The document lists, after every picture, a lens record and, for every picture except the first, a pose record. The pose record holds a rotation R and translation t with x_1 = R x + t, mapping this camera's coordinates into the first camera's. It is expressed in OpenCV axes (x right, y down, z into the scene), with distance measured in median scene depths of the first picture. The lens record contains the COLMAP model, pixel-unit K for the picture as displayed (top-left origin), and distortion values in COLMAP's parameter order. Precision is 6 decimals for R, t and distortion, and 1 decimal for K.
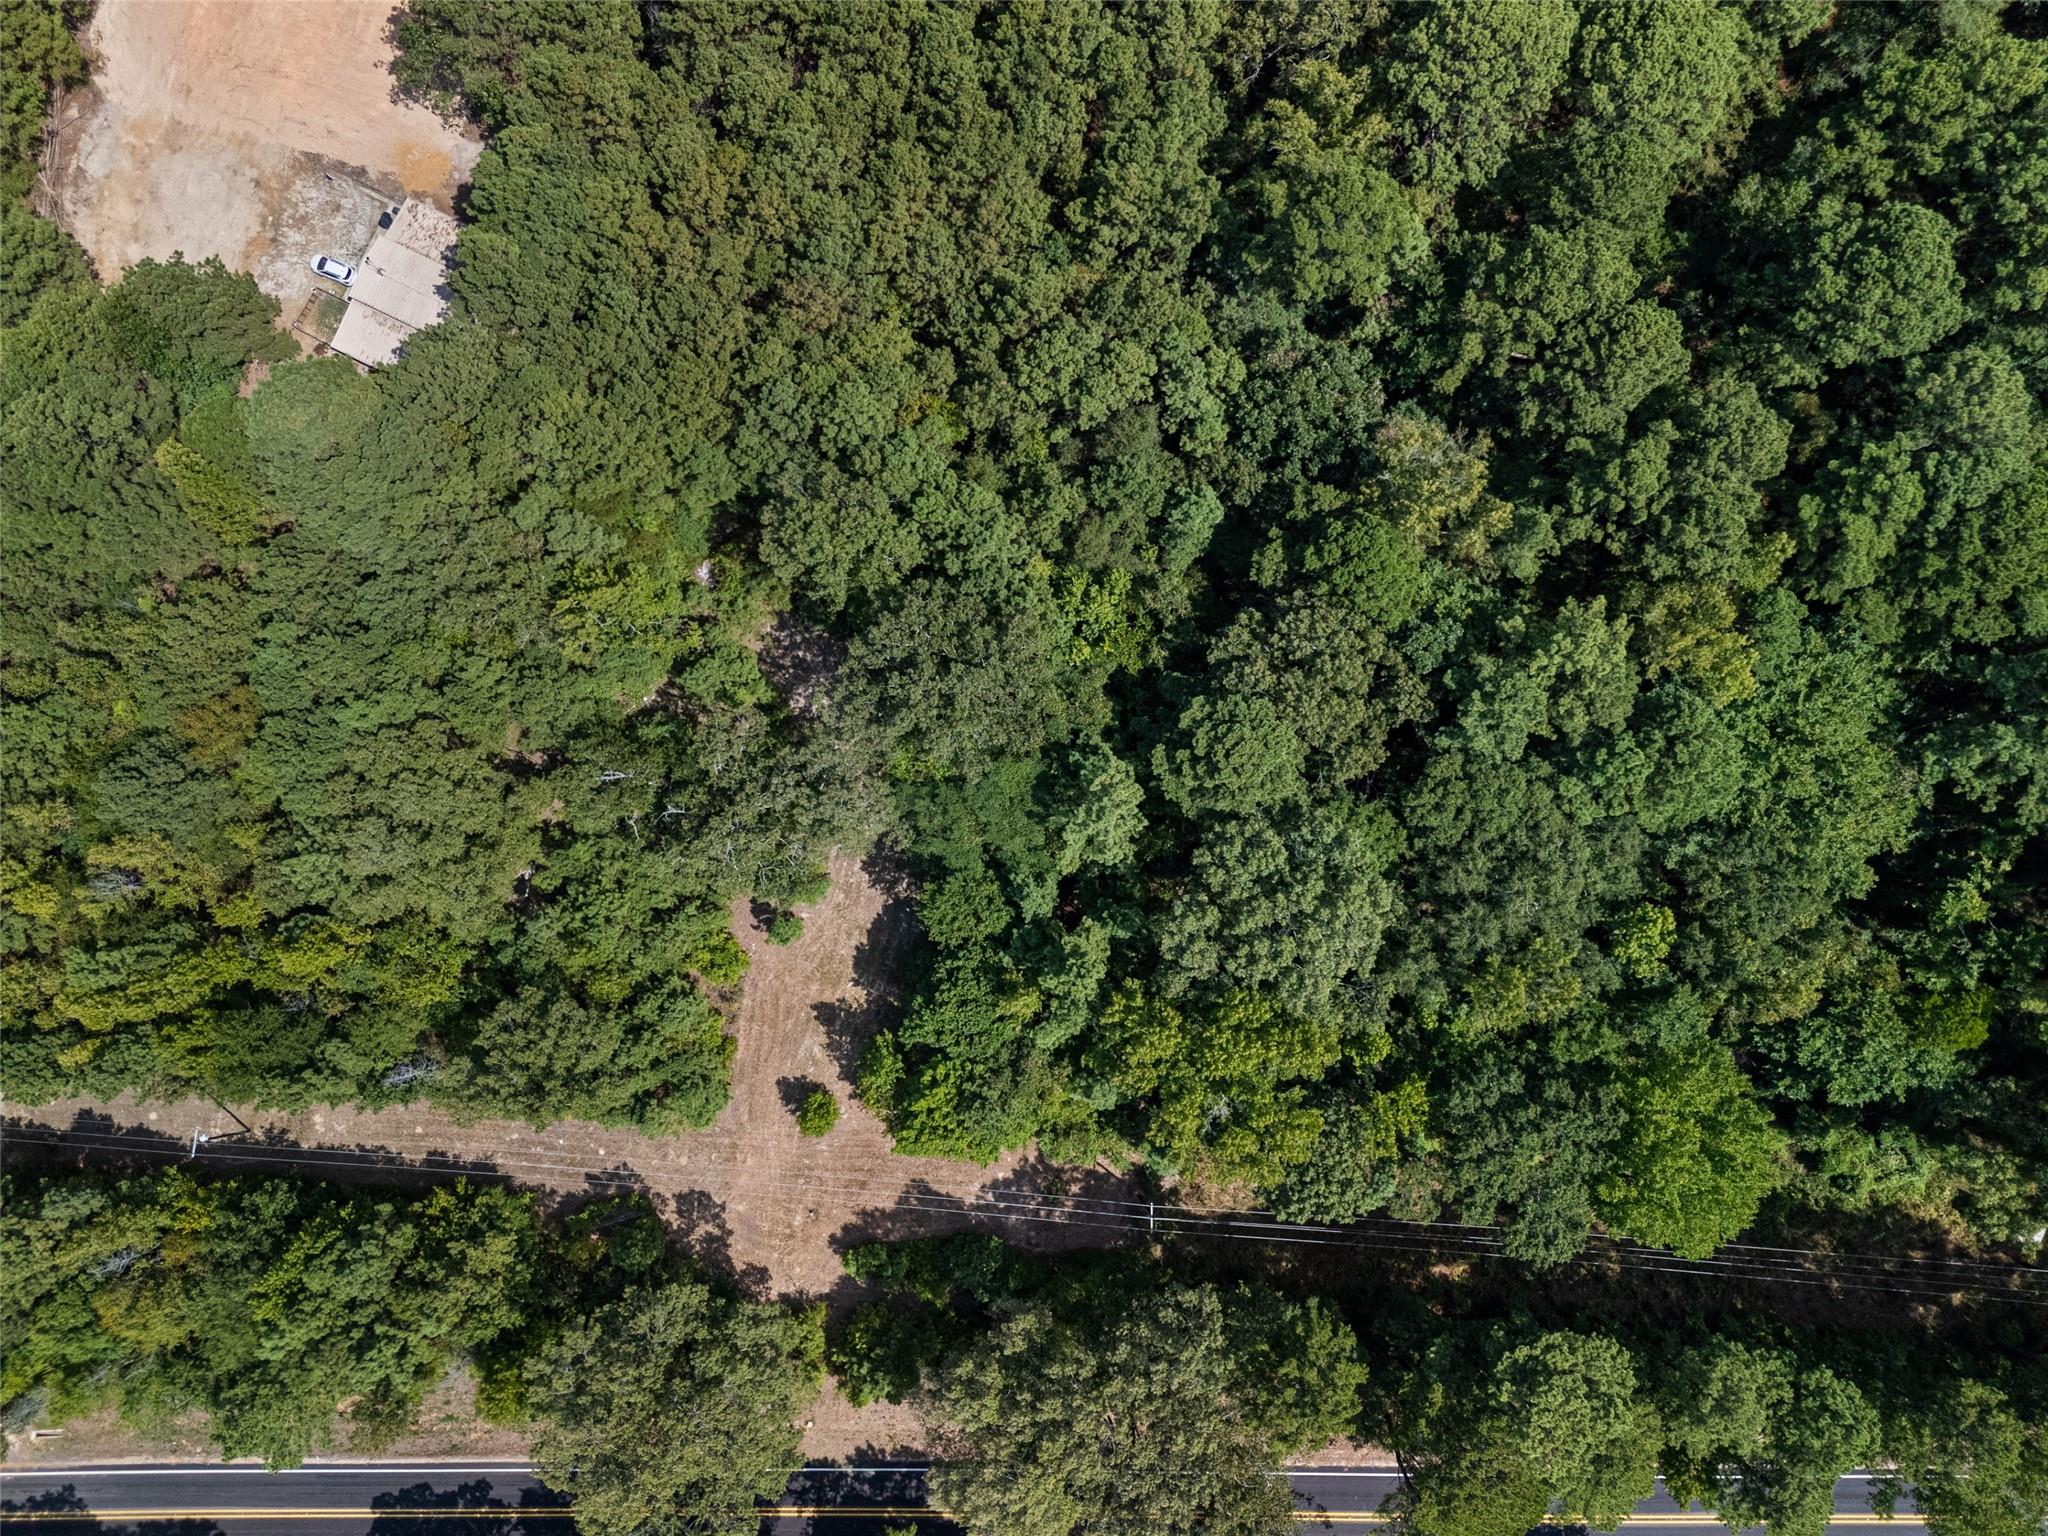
lens RADIAL K [[1488.0, 0, 1025.8], [0, 1488.0, 779.3], [0, 0, 1]] dist [0.073436, -0.080211]
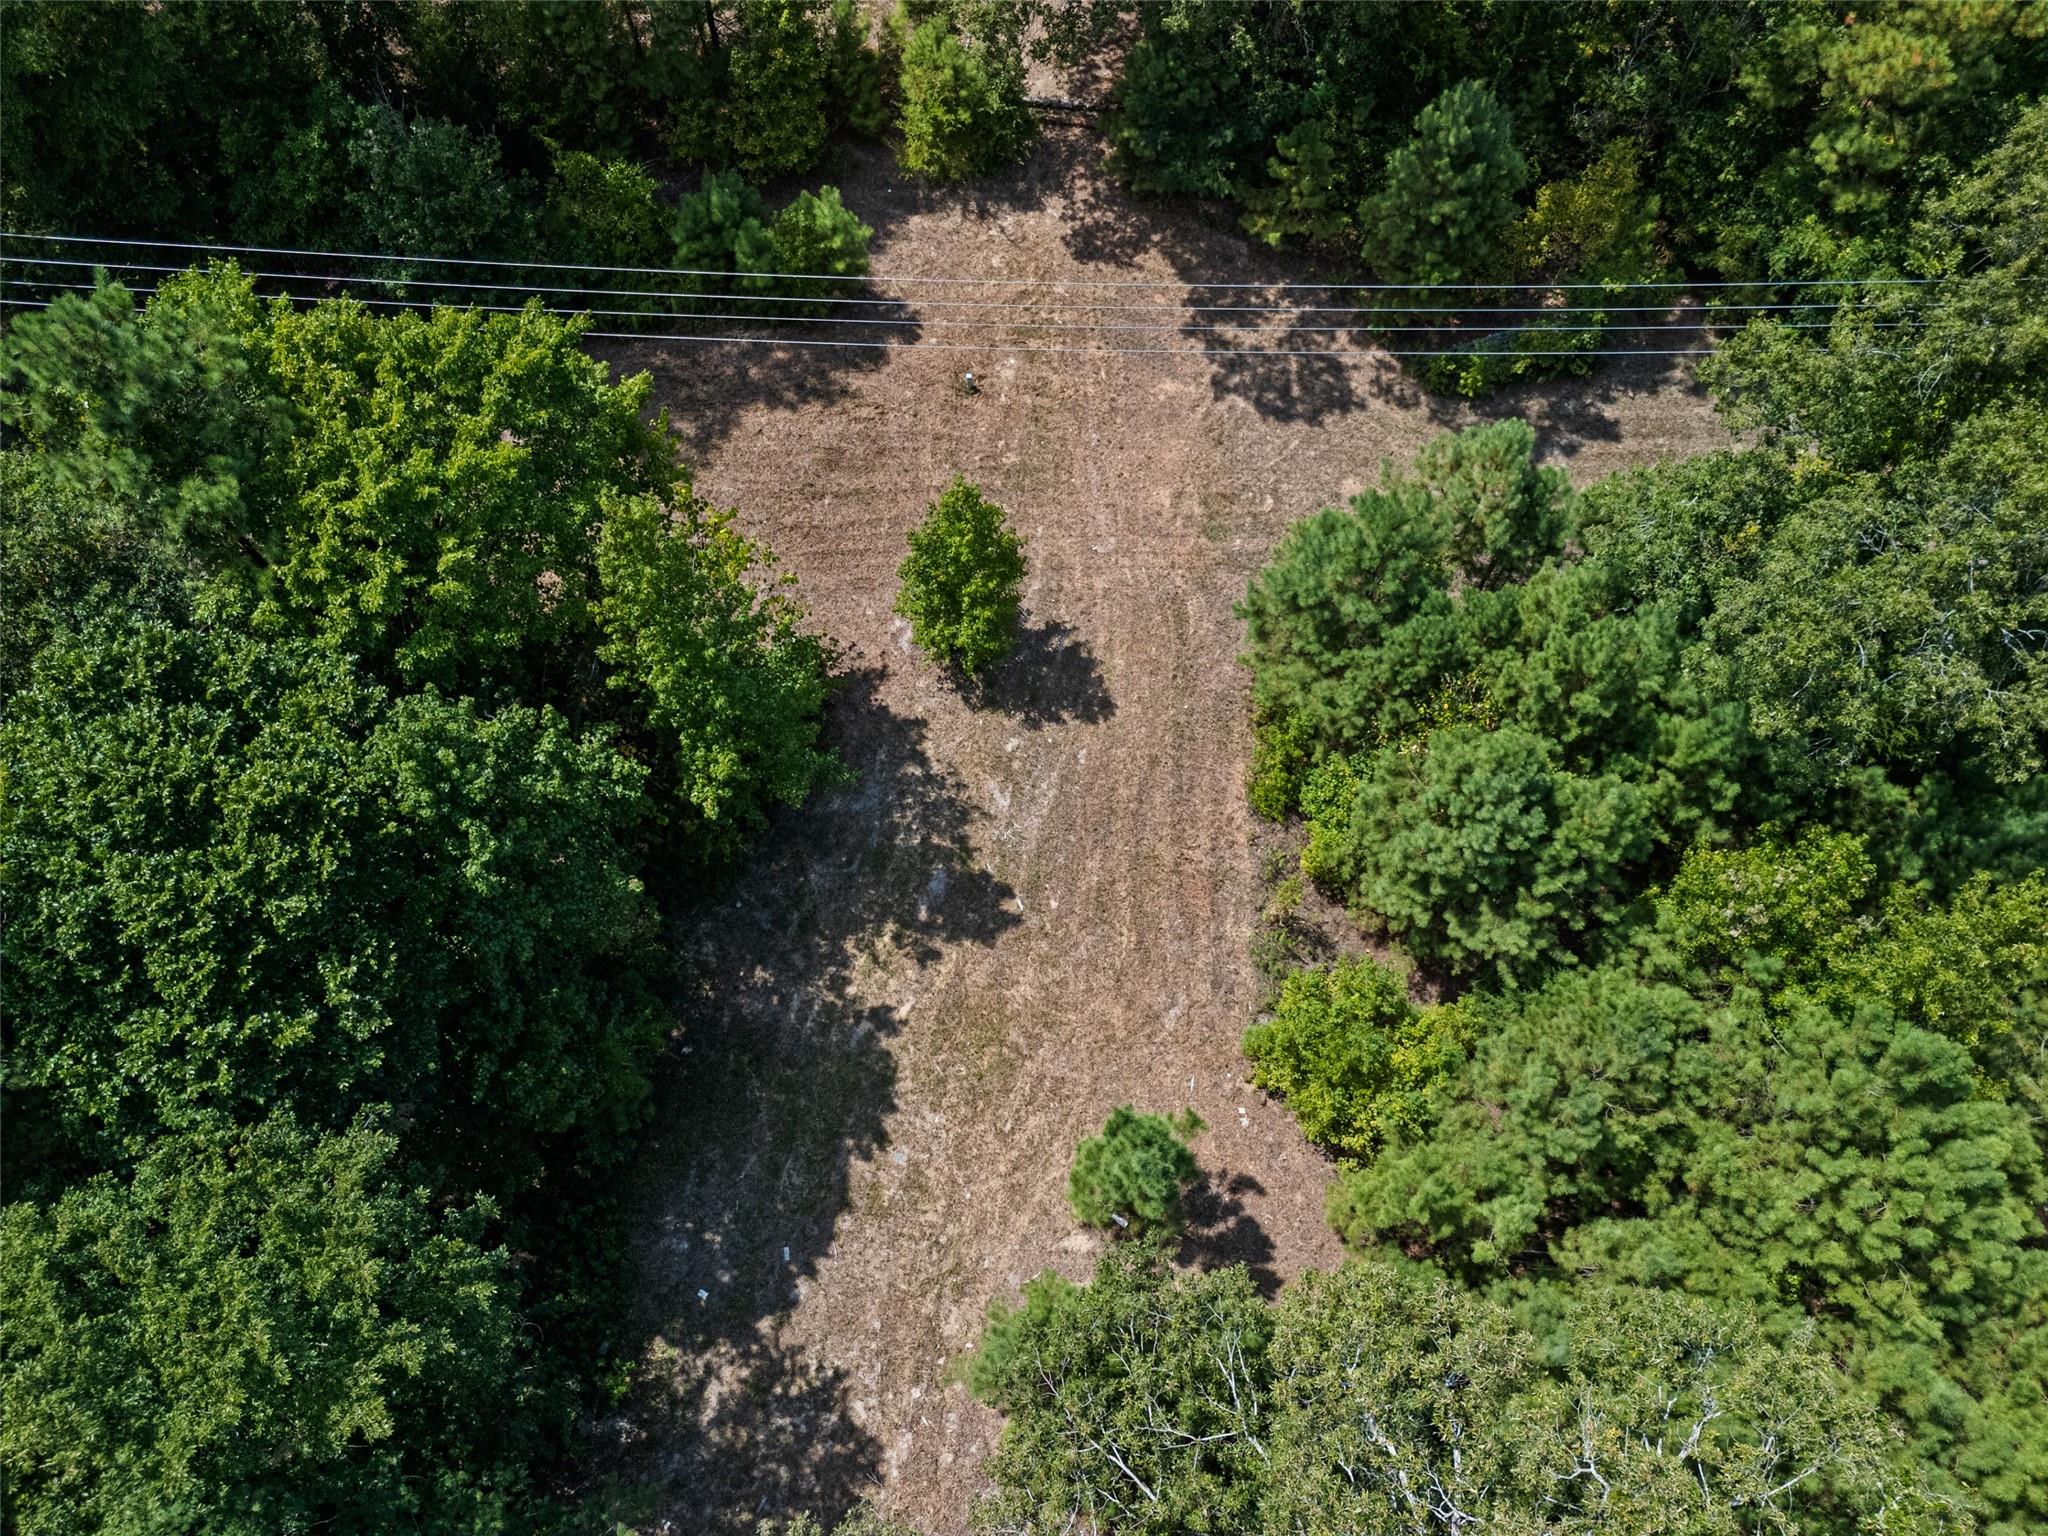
lens RADIAL K [[1488.0, 0, 1025.8], [0, 1488.0, 779.3], [0, 0, 1]] dist [0.073436, -0.080211]
pose [[-0.996415, 0.079026, -0.030210, -0.137213], [-0.084379, -0.902238, 0.422903, 0.051945], [0.006164, 0.423936, 0.905671, 0.714600]]
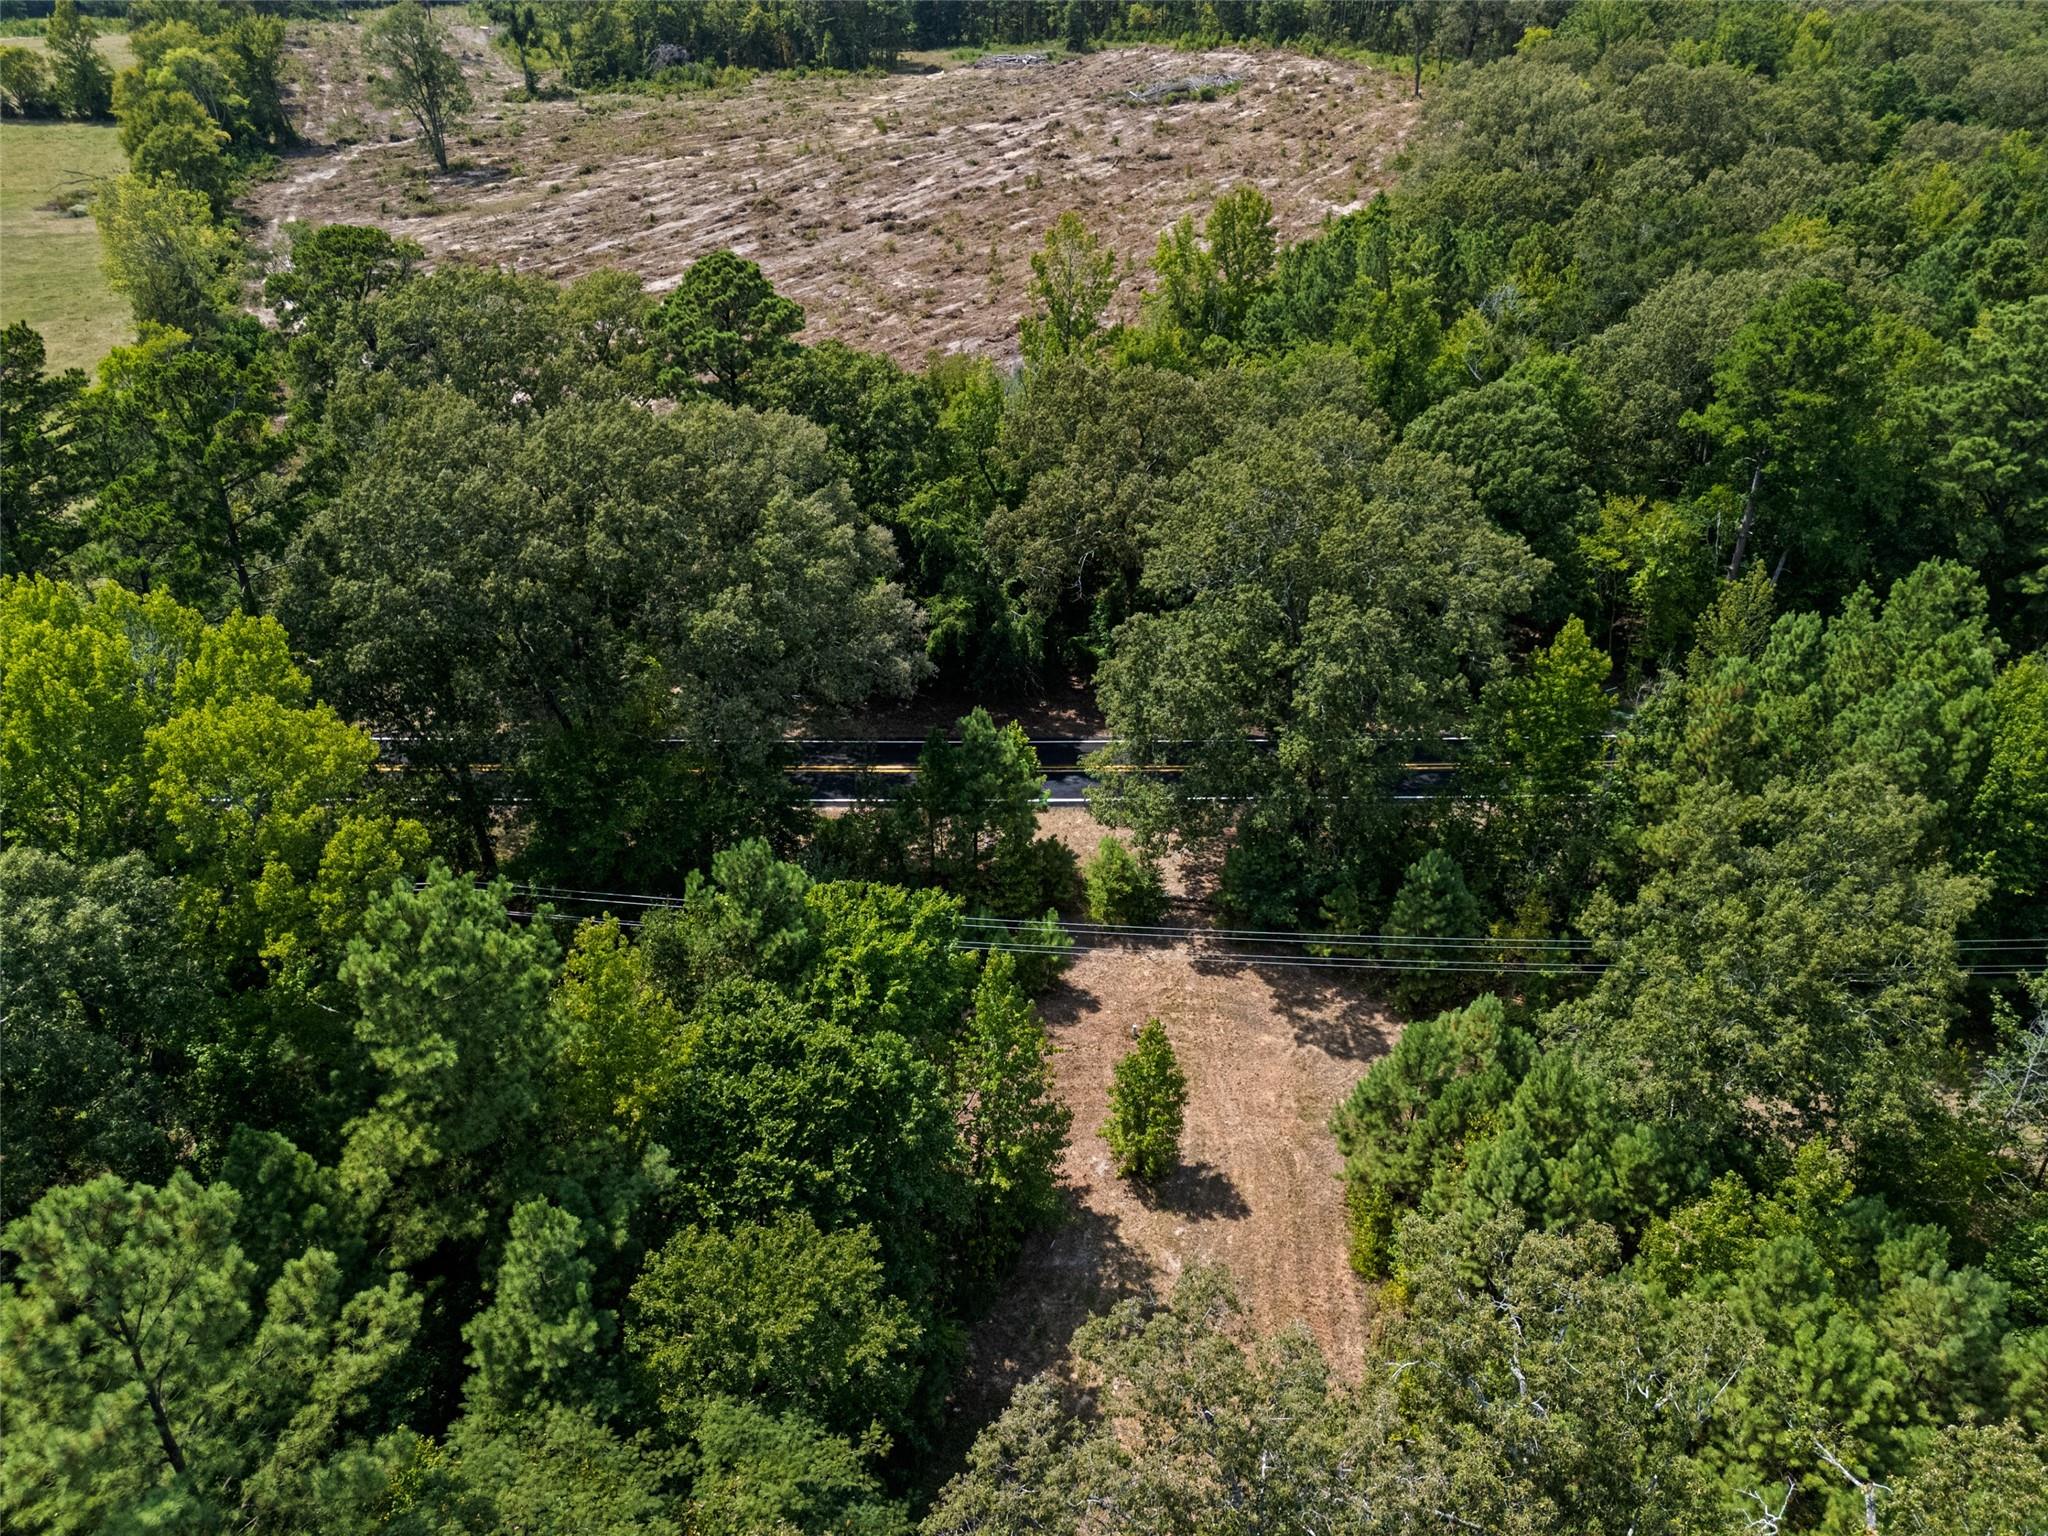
lens RADIAL K [[1488.0, 0, 1025.8], [0, 1488.0, 779.3], [0, 0, 1]] dist [0.073436, -0.080211]
pose [[-0.998559, 0.029599, -0.044769, -0.081298], [-0.053343, -0.455642, 0.888563, -0.147125], [0.005902, 0.889671, 0.456565, 0.669056]]
